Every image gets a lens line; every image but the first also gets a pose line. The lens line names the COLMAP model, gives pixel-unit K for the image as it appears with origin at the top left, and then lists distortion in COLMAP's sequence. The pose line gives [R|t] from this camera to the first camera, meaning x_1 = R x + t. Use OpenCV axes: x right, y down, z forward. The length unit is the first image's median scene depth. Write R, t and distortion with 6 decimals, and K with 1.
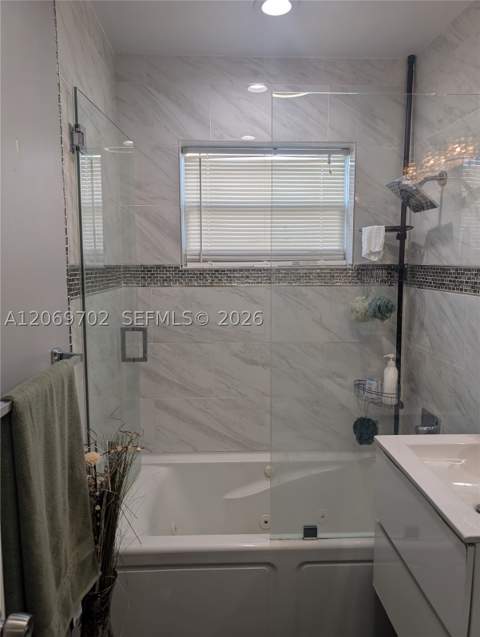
lens RADIAL K [[454.6, 0, 244.7], [0, 454.6, 313.9], [0, 0, 1]] dist [0.001276, -0.008762]
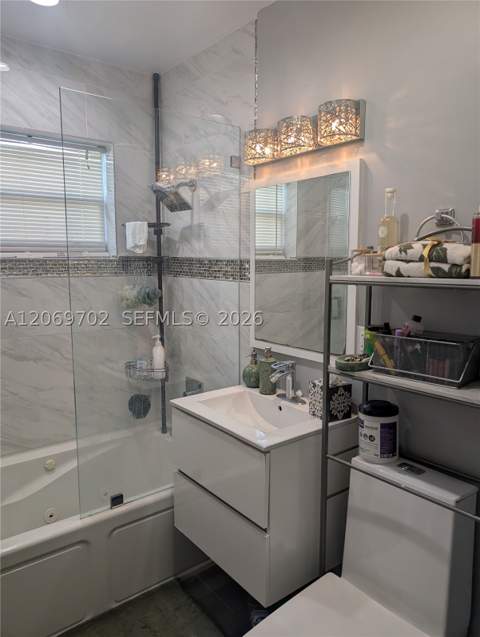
lens RADIAL K [[454.6, 0, 244.7], [0, 454.6, 313.9], [0, 0, 1]] dist [0.001276, -0.008762]
pose [[0.805567, -0.067764, 0.588617, -0.168768], [0.059196, 0.997673, 0.033842, 0.009819], [-0.589540, 0.007581, 0.807704, -0.052870]]
